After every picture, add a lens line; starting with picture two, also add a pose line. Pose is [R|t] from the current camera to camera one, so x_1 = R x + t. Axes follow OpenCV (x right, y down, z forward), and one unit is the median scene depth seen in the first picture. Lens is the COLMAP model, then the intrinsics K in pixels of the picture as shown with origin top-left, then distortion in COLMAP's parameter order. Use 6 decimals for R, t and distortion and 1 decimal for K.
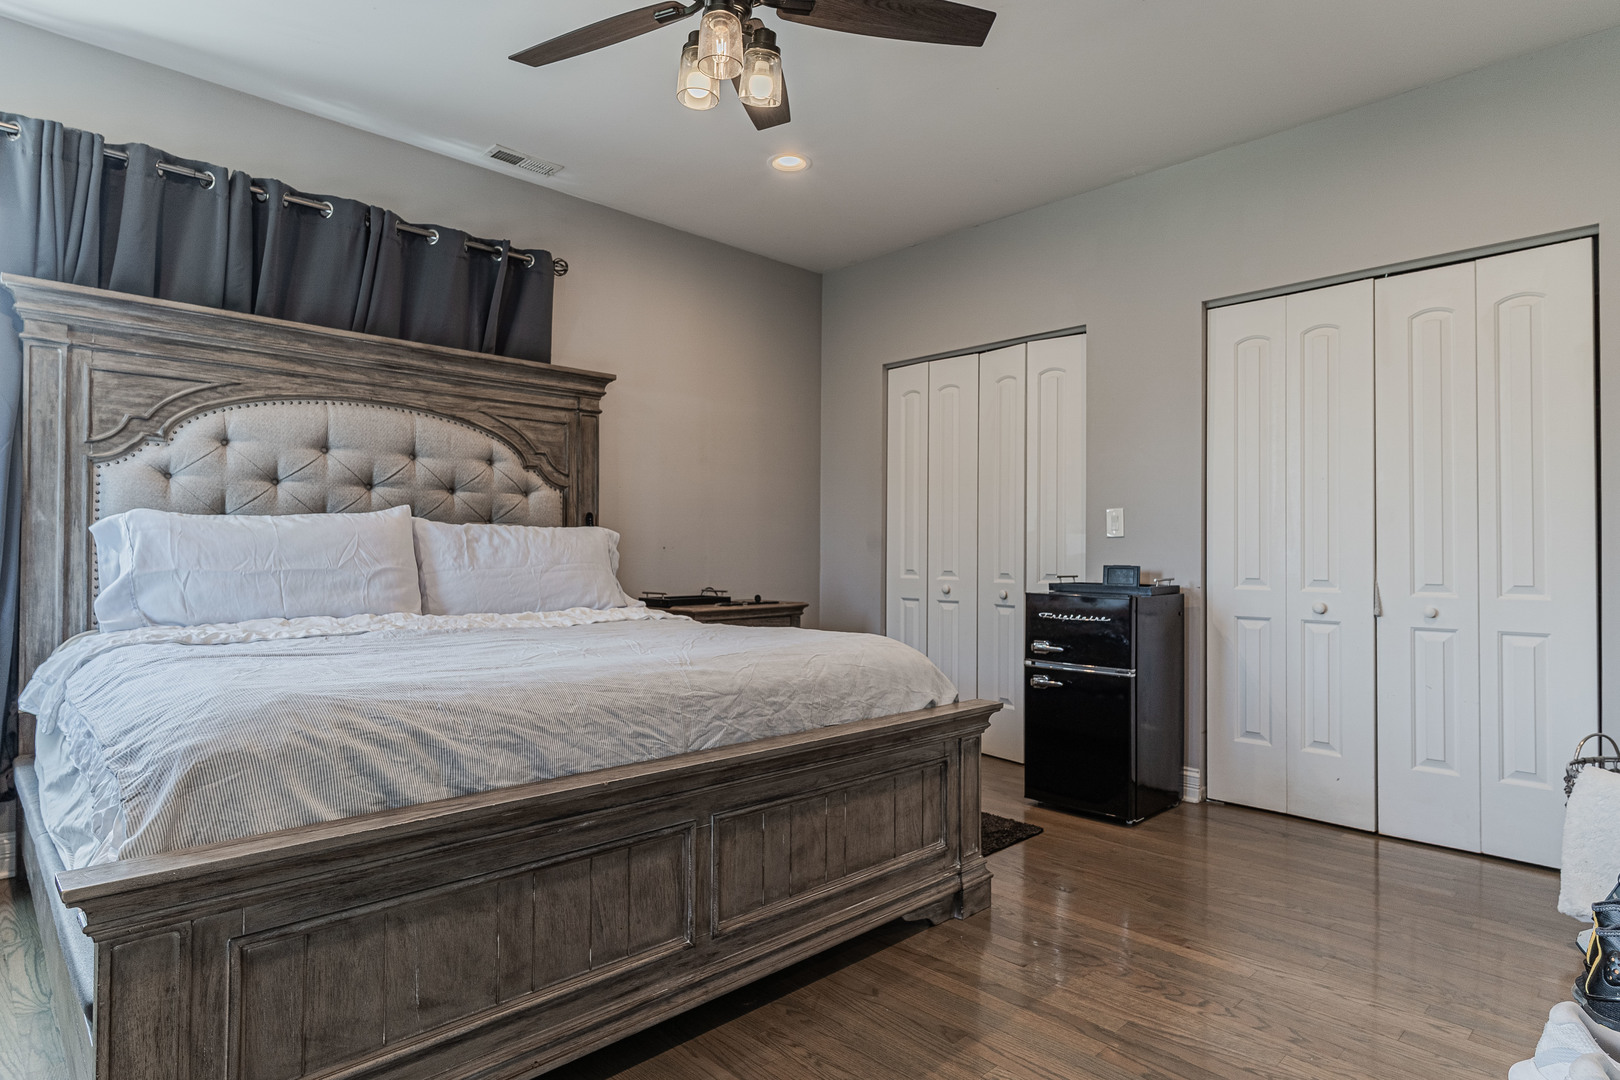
lens RADIAL K [[886.5, 0, 802.6], [0, 886.5, 540.7], [0, 0, 1]] dist [0.002176, 0.001155]
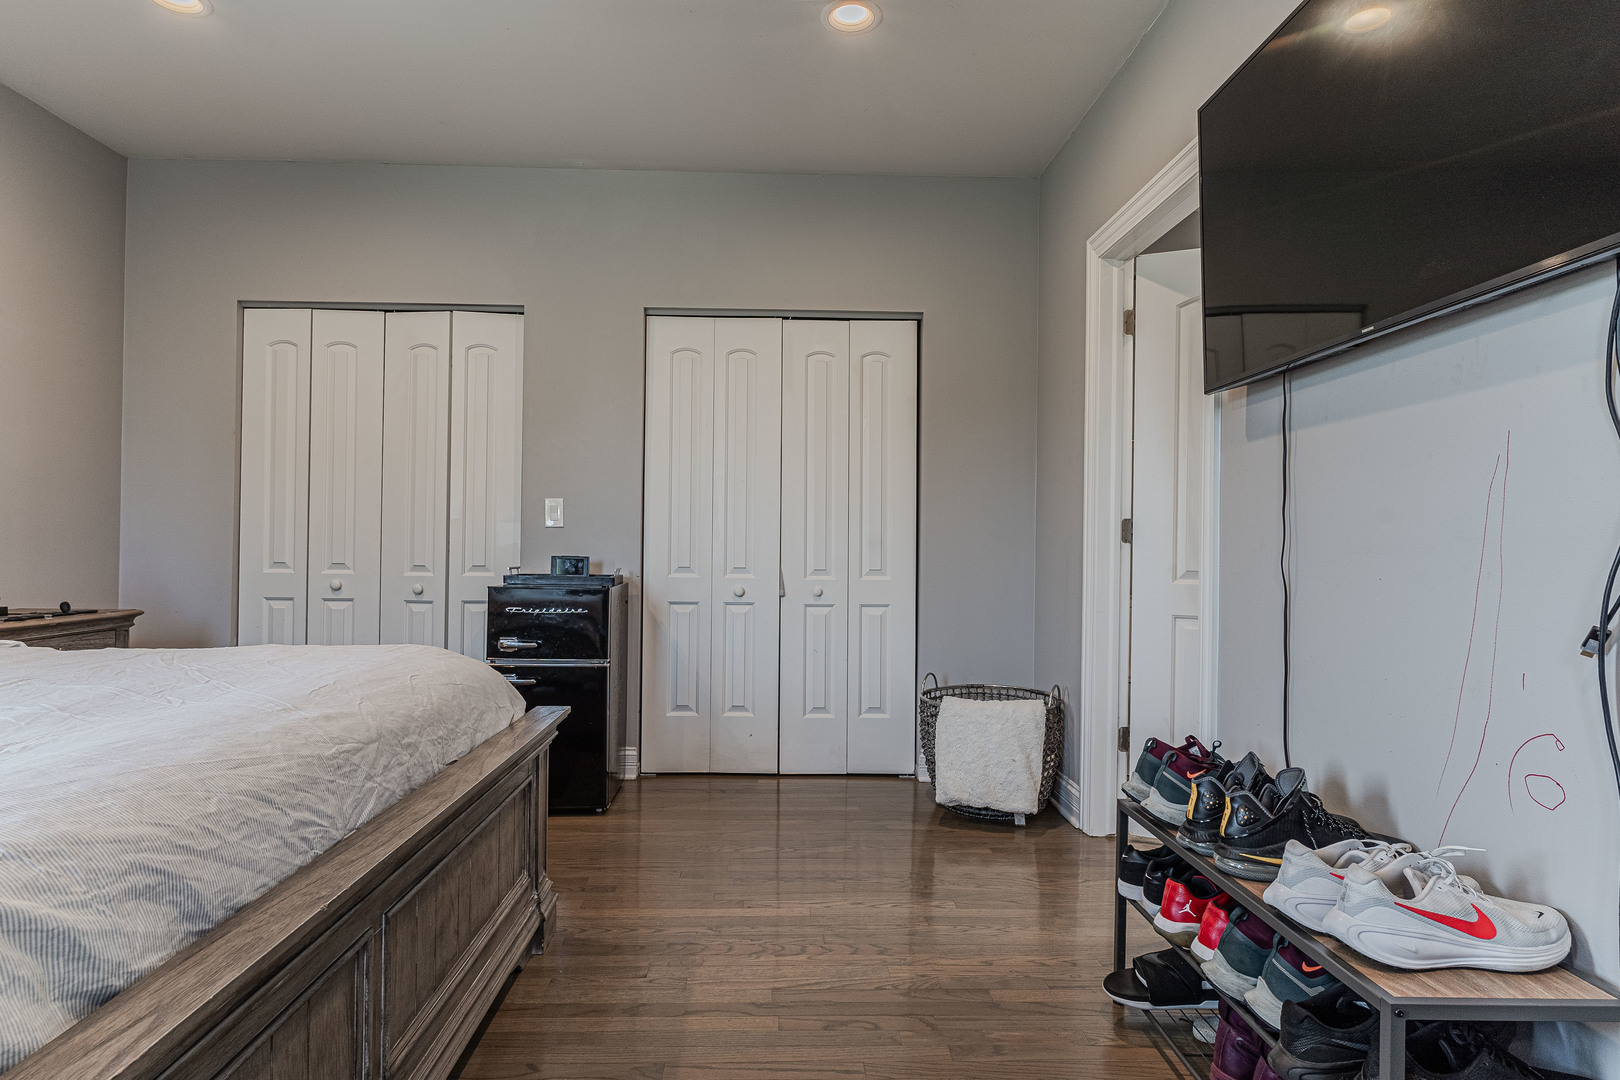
lens RADIAL K [[886.5, 0, 803.0], [0, 886.5, 541.4], [0, 0, 1]] dist [0.002176, 0.001155]
pose [[0.677266, 0.005162, 0.735720, -0.220997], [-0.016961, 0.999819, 0.008598, -0.001757], [-0.735542, -0.018302, 0.677231, 0.148782]]
